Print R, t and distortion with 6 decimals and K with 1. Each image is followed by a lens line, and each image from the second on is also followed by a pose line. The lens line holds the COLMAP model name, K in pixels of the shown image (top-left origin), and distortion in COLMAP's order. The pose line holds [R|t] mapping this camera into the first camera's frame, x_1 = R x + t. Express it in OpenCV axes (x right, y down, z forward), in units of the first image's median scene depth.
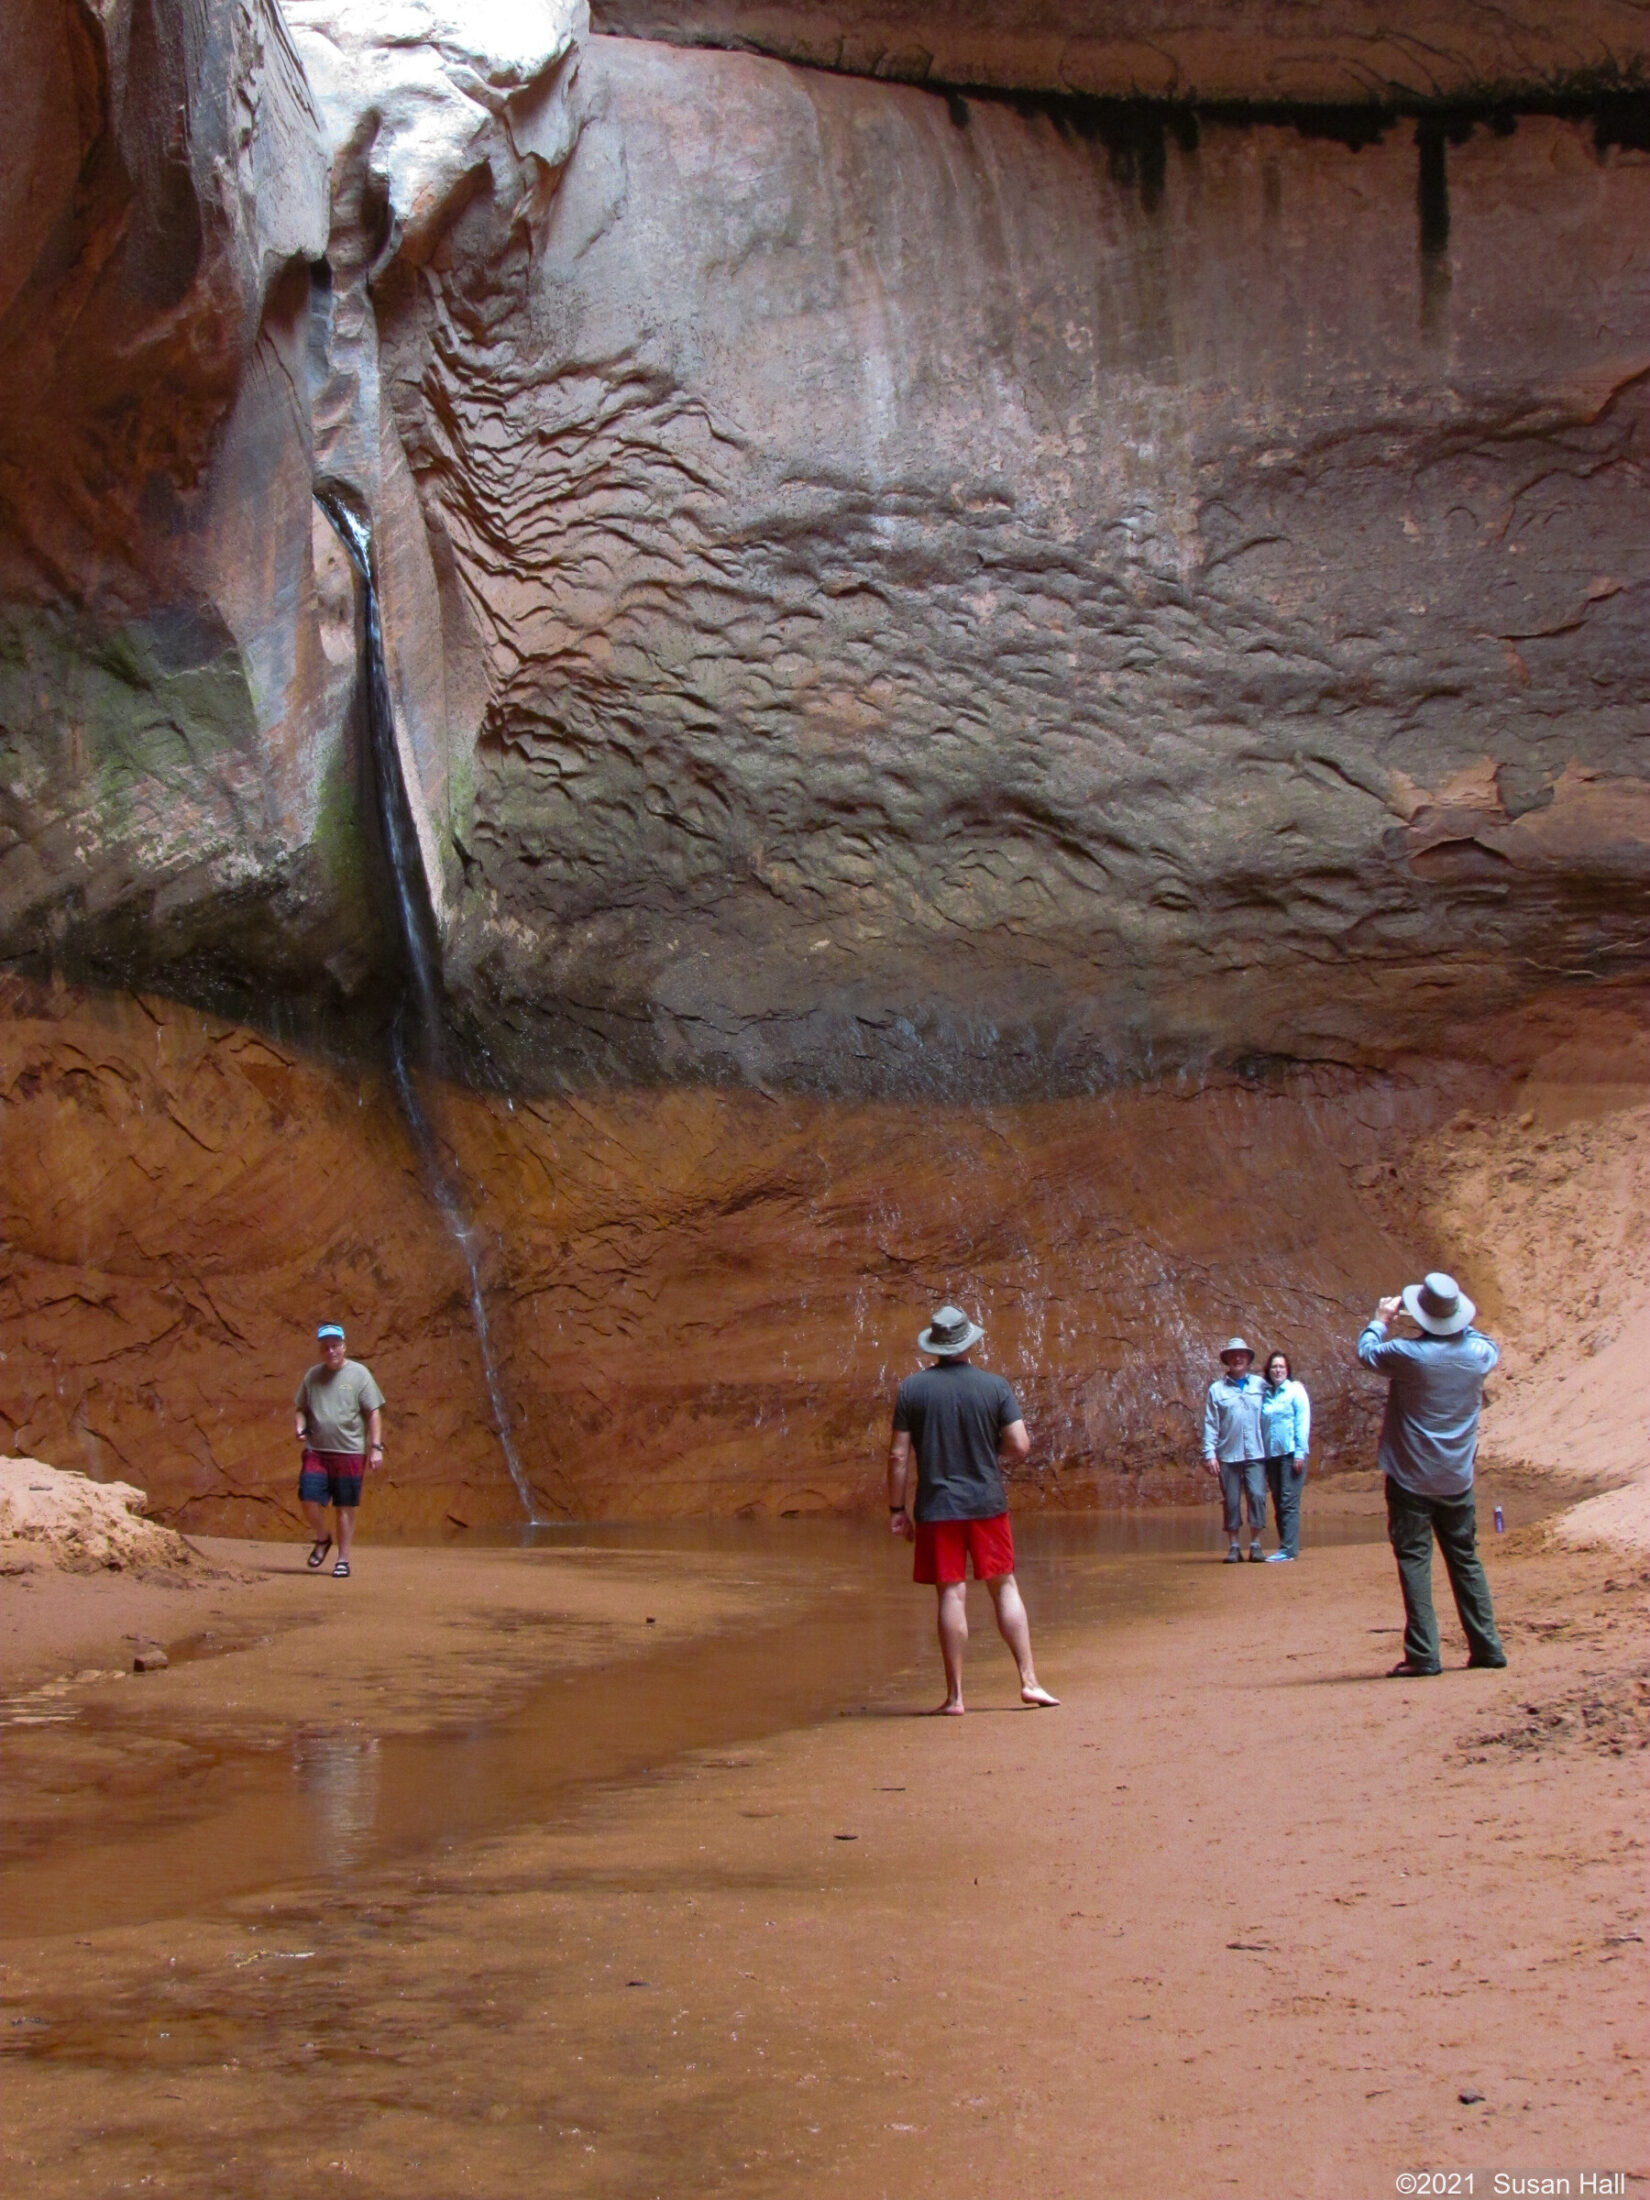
lens RADIAL K [[4723.2, 0, 825.0], [0, 4723.2, 1100.0], [0, 0, 1]] dist [-0.090873, 0.662617]
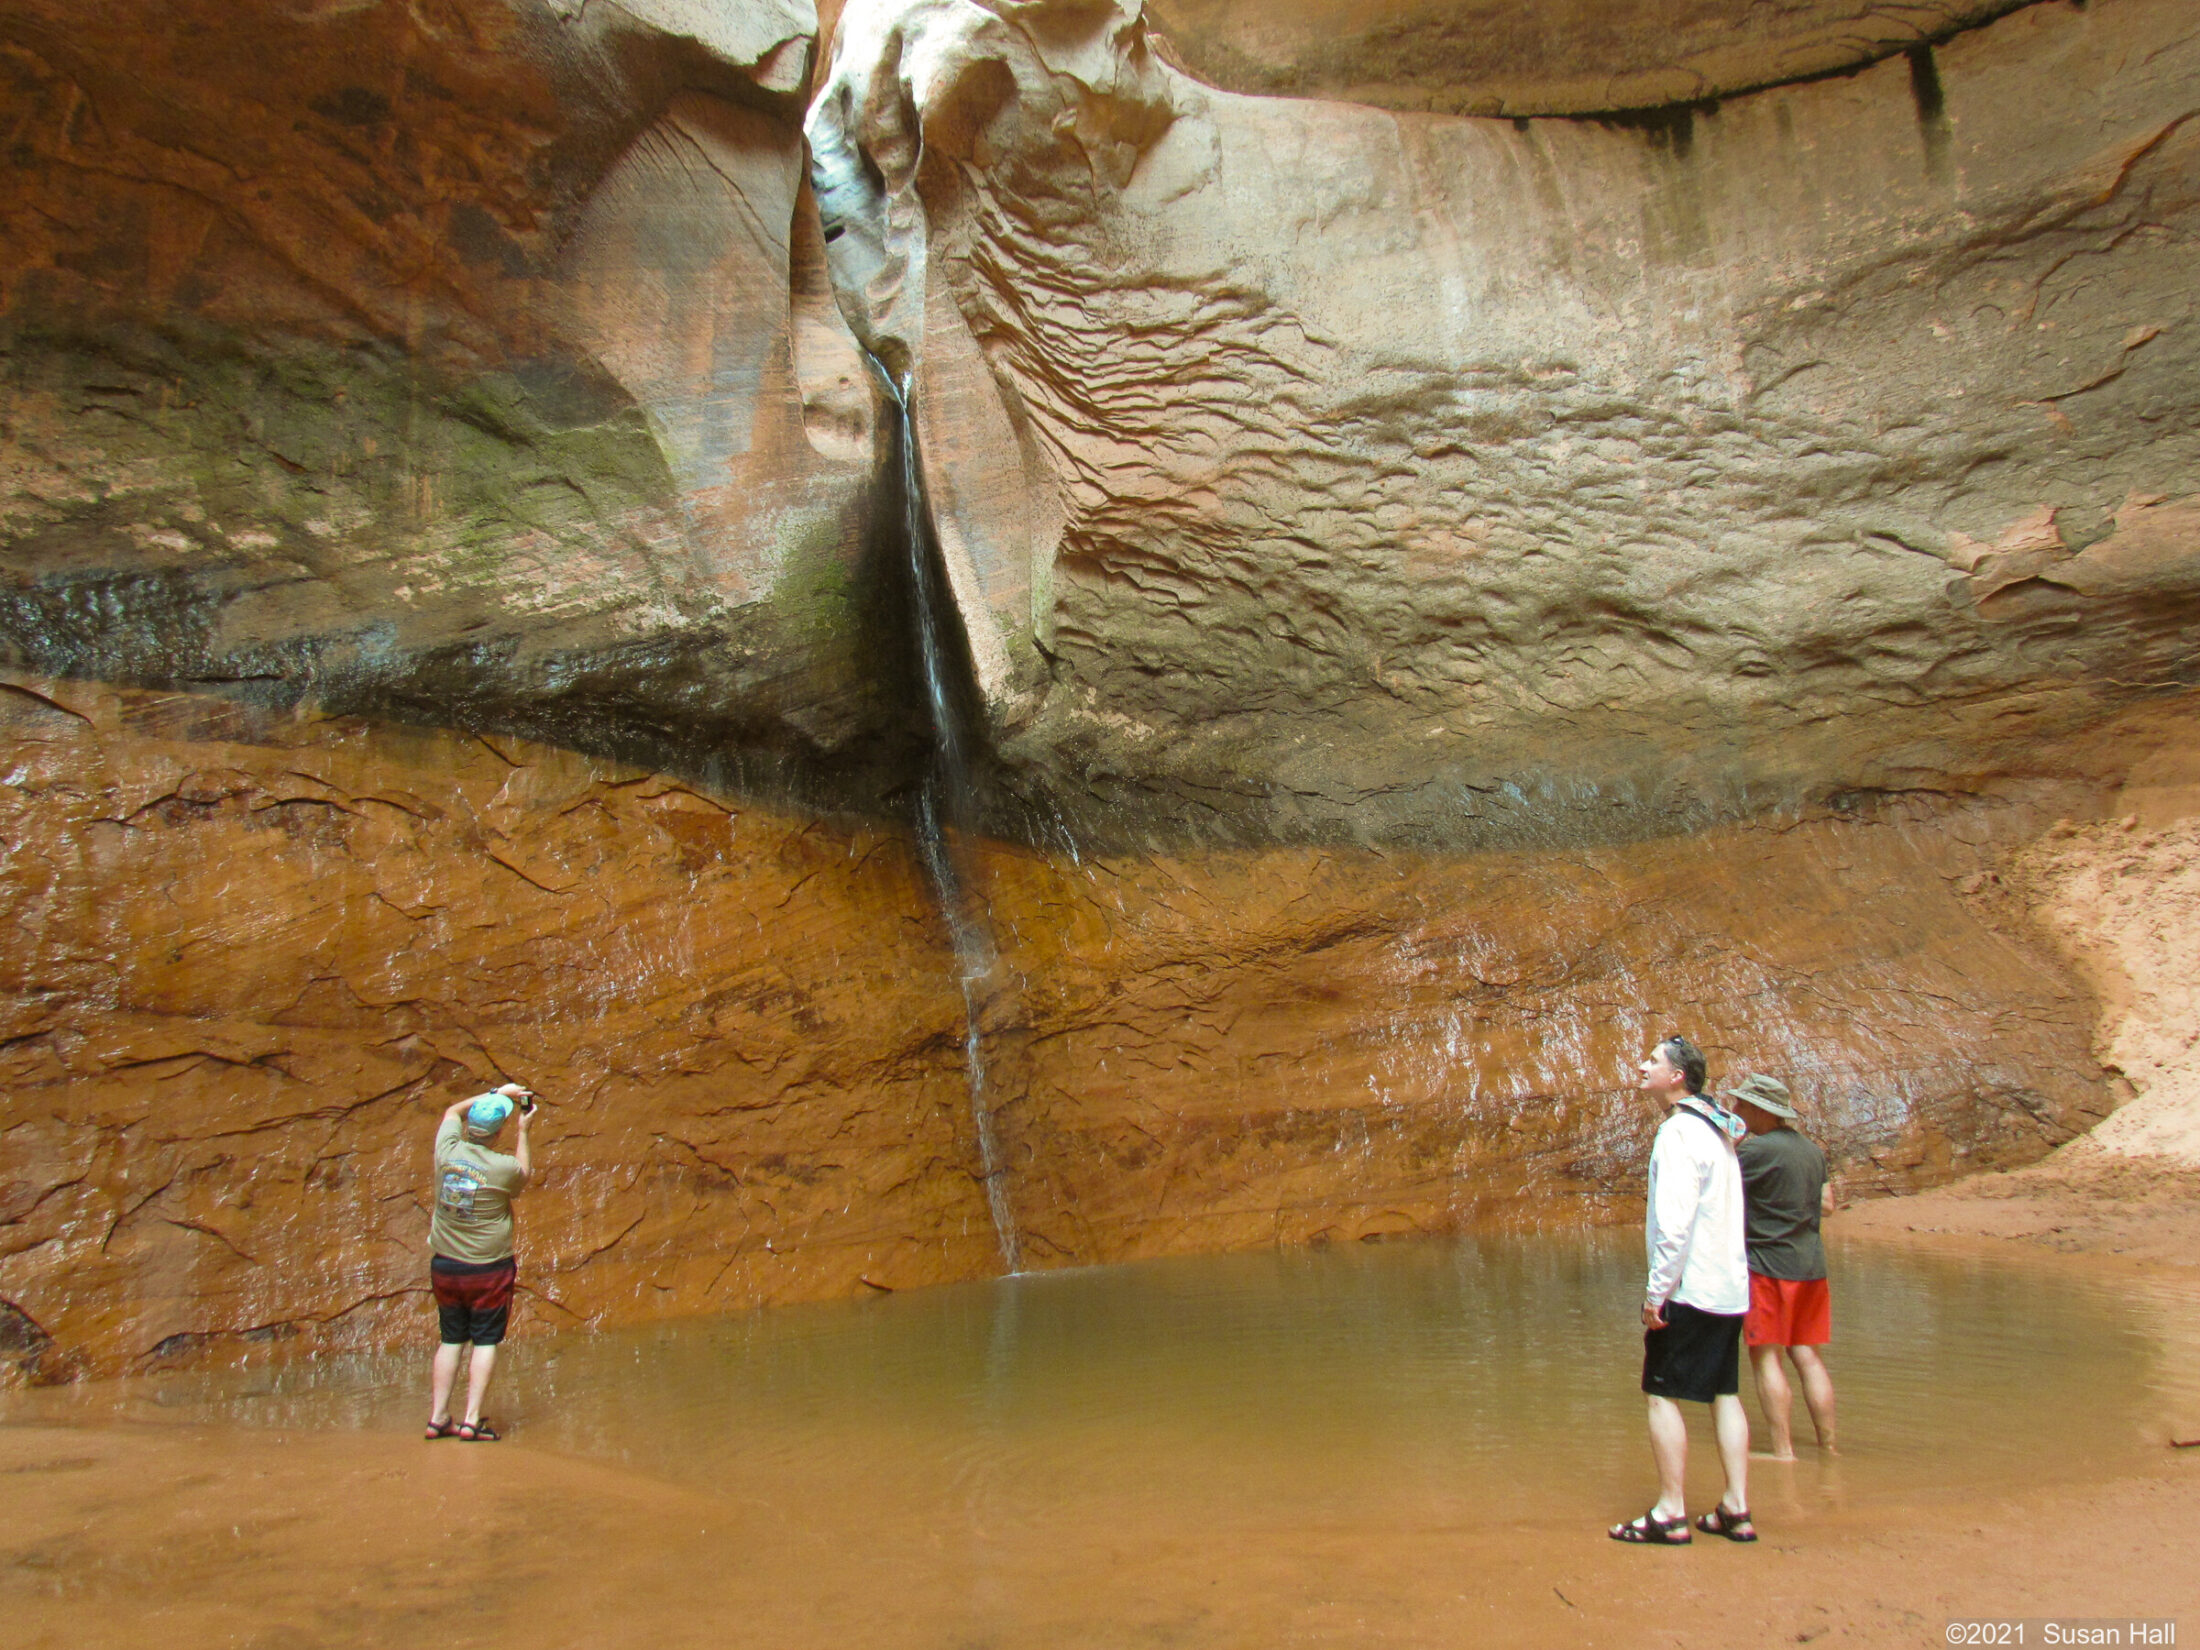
lens RADIAL K [[1578.9, 0, 1100.0], [0, 1578.9, 825.0], [0, 0, 1]] dist [-0.022139, 0.004670]
pose [[0.919346, -0.105377, -0.379077, 0.071717], [0.064609, 0.990821, -0.118740, 0.033669], [0.388110, 0.084671, 0.917715, 0.611220]]
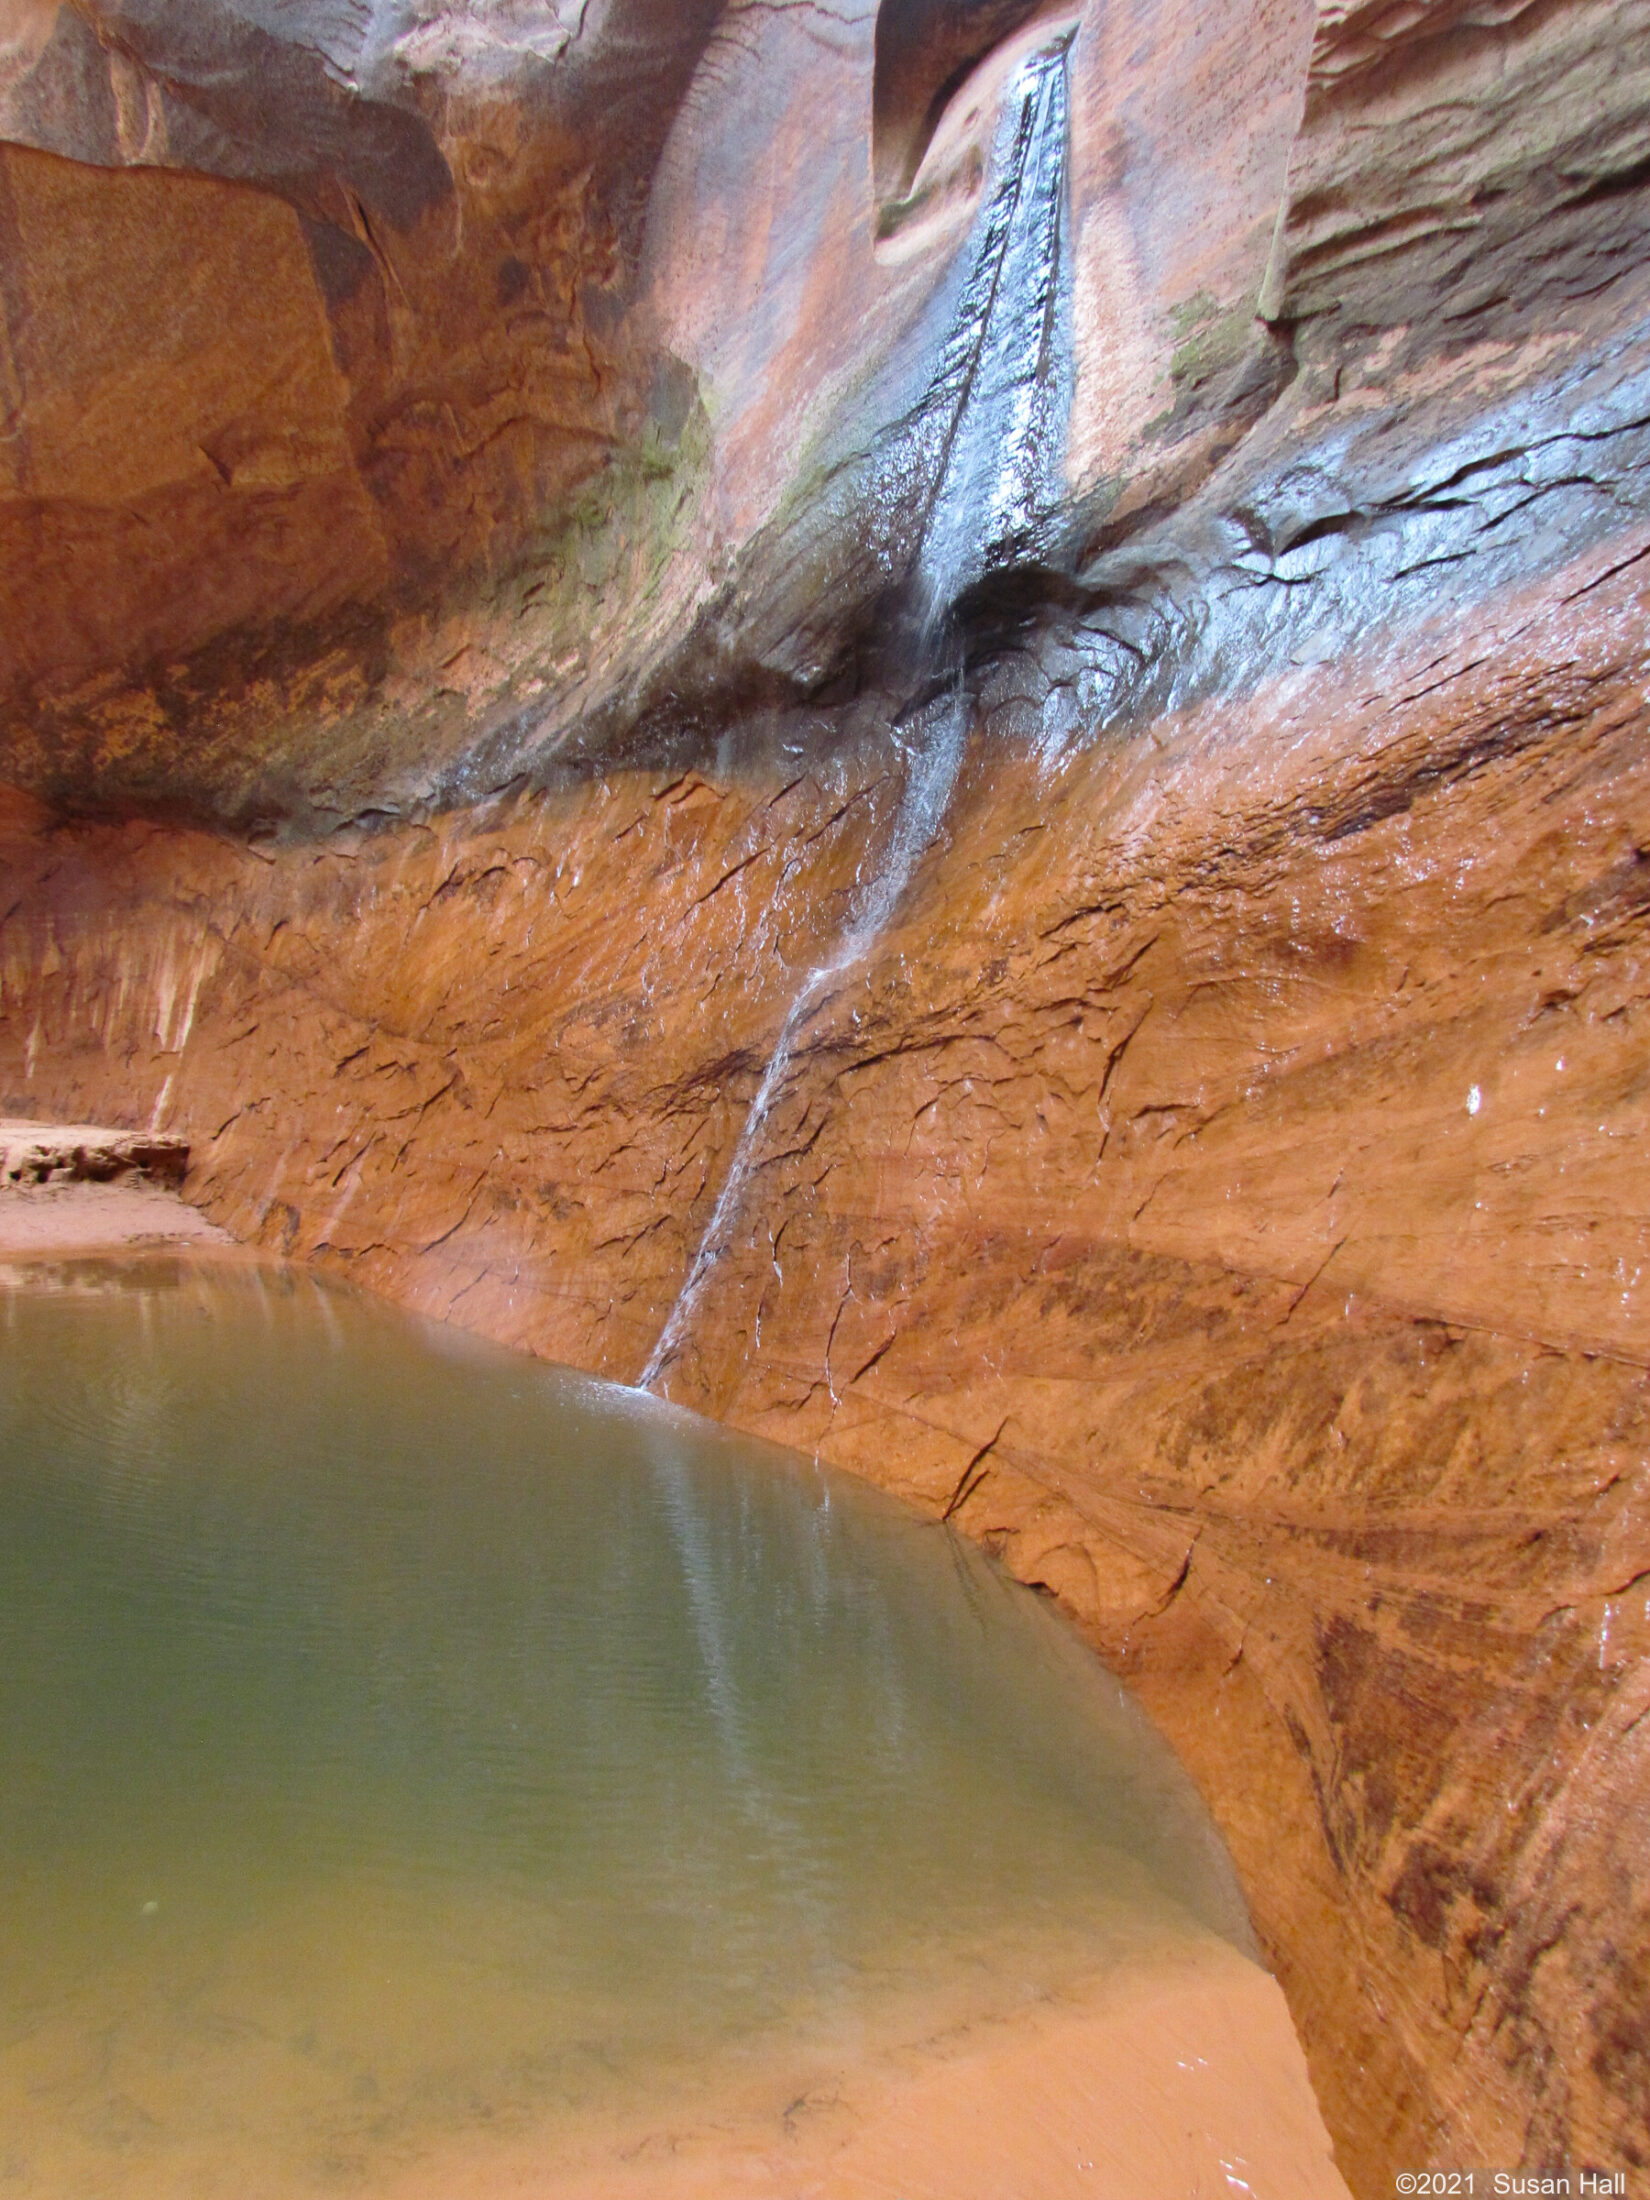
lens RADIAL K [[1578.9, 0, 825.0], [0, 1578.9, 1100.0], [0, 0, 1]] dist [-0.022139, 0.004670]
pose [[-0.460590, -0.054810, -0.885919, 0.107808], [-0.025167, 0.998497, -0.048691, 0.051109], [0.887256, -0.000131, -0.461277, 0.969799]]
